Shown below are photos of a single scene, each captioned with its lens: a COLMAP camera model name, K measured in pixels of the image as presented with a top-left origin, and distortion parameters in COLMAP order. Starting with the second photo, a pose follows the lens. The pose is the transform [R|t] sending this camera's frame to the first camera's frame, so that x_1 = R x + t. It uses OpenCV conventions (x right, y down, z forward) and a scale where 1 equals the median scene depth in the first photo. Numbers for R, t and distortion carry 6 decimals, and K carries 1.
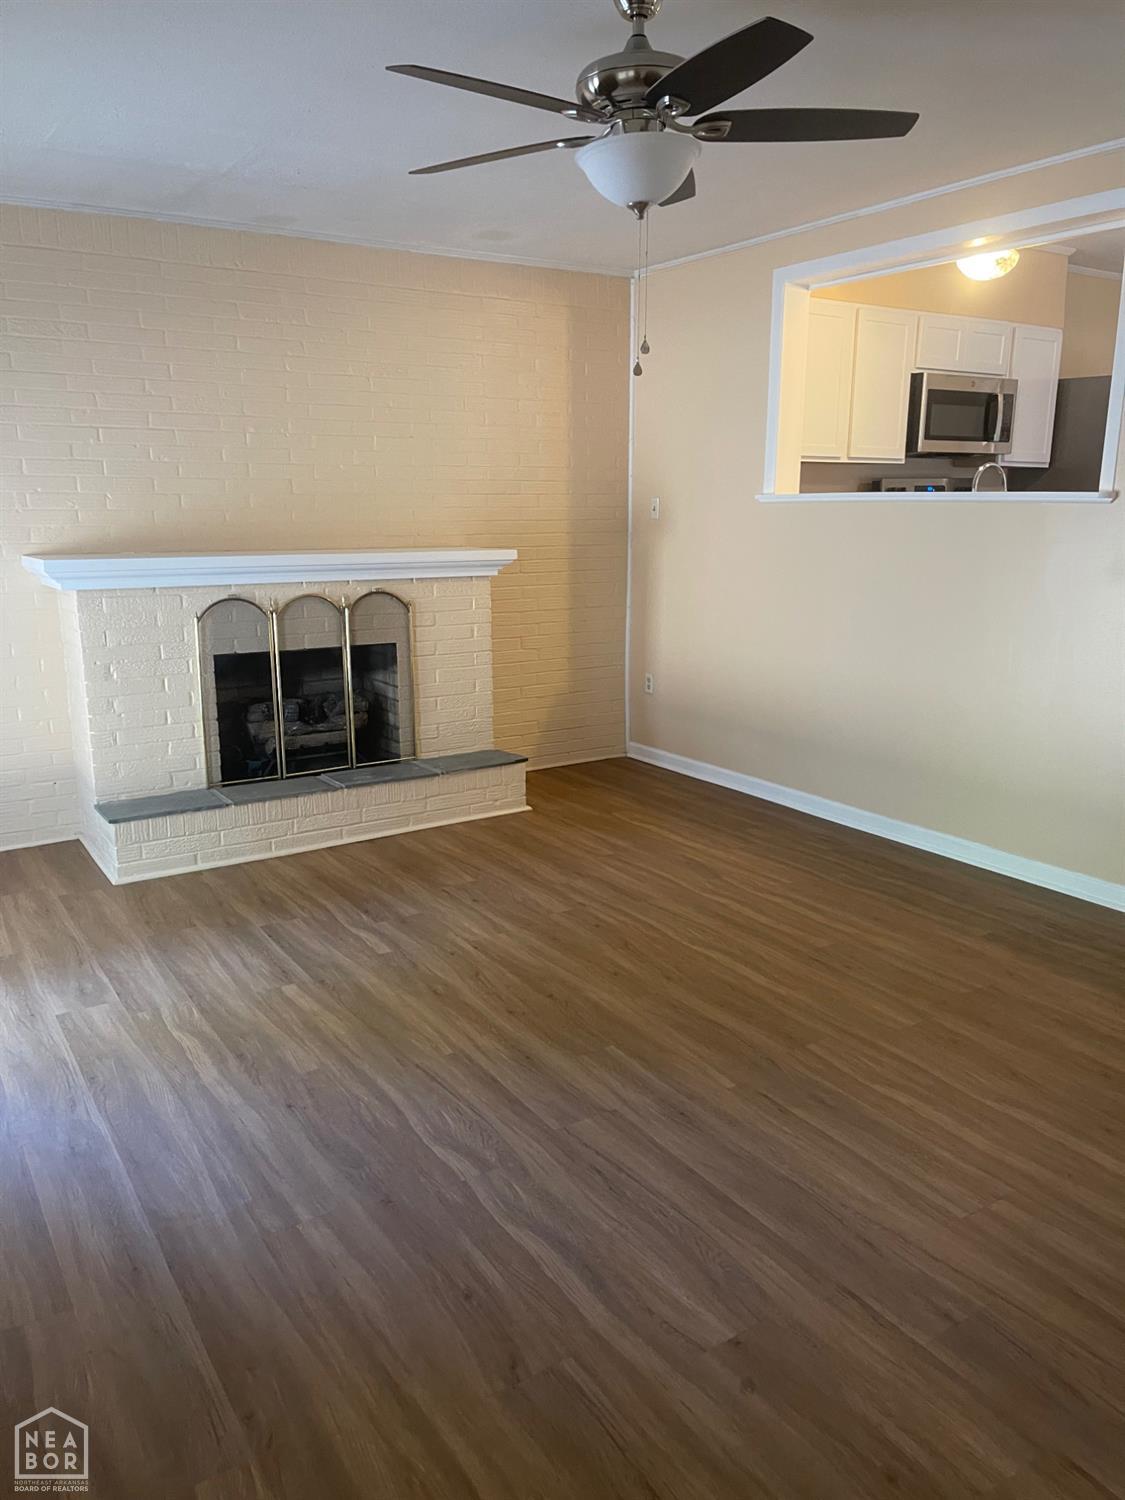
lens RADIAL K [[1127.0, 0, 572.7], [0, 1127.0, 766.1], [0, 0, 1]] dist [0.065826, -0.087515]
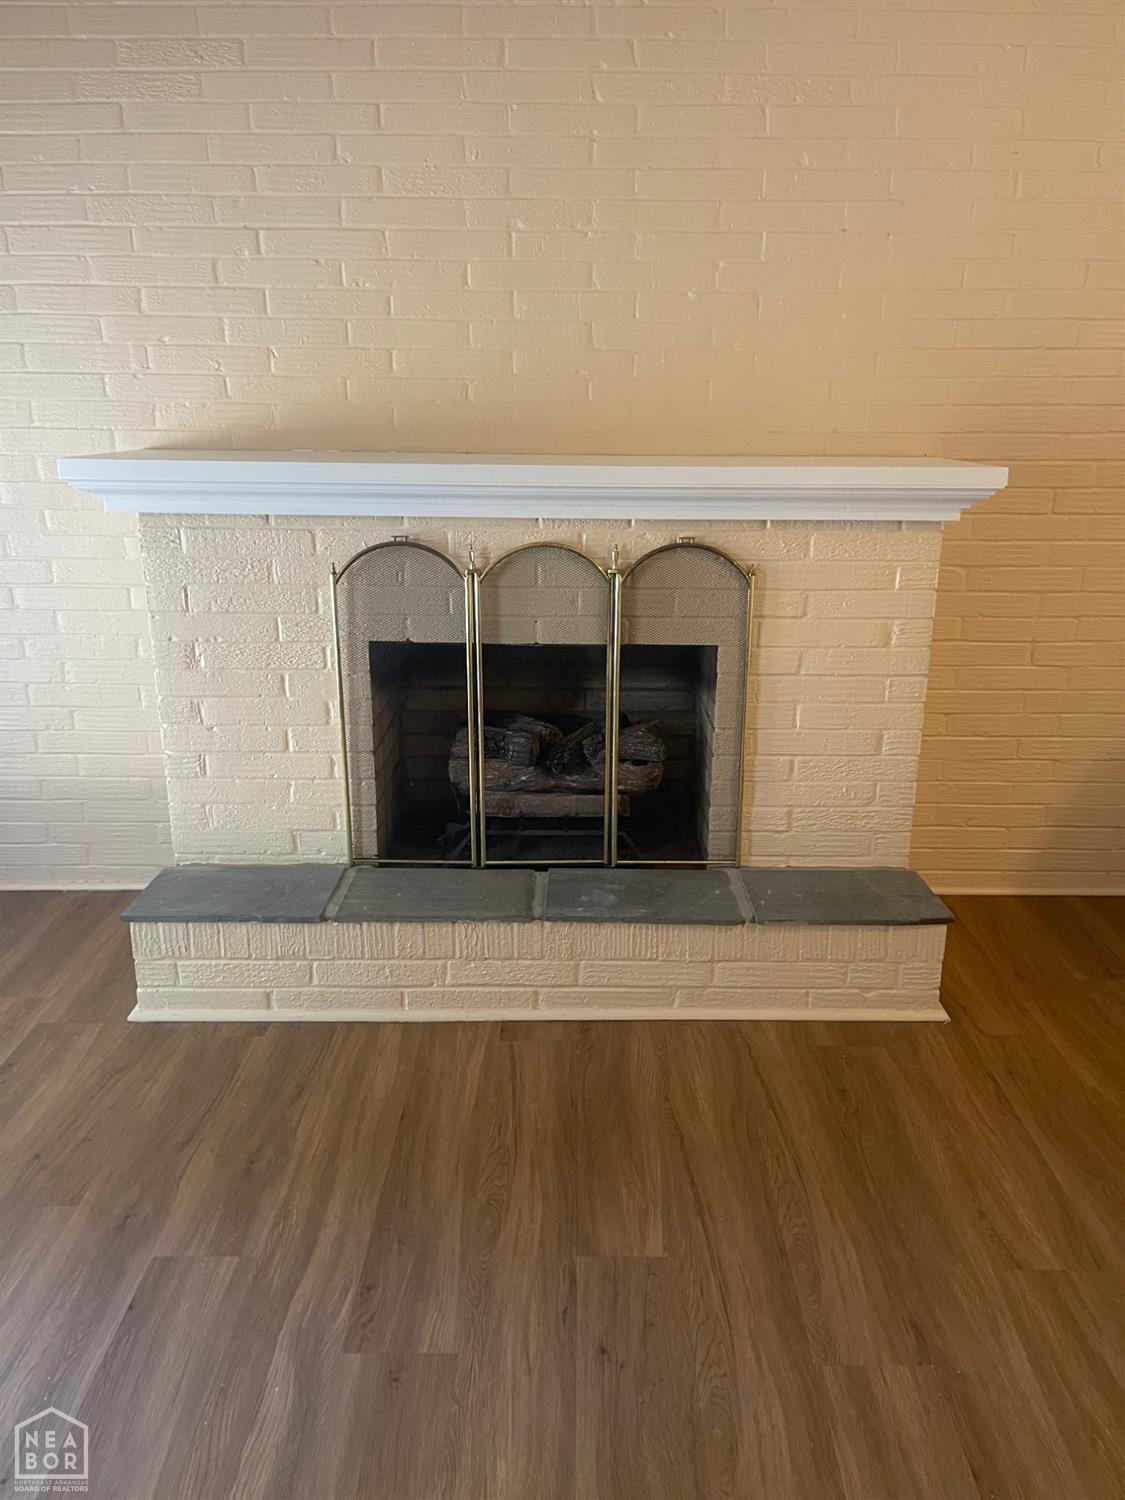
lens RADIAL K [[1127.0, 0, 572.7], [0, 1127.0, 766.1], [0, 0, 1]] dist [0.065826, -0.087515]
pose [[0.838587, 0.174807, -0.515960, 0.065638], [-0.132779, 0.984142, 0.117621, -0.113137], [0.528339, -0.030126, 0.848499, 0.560587]]
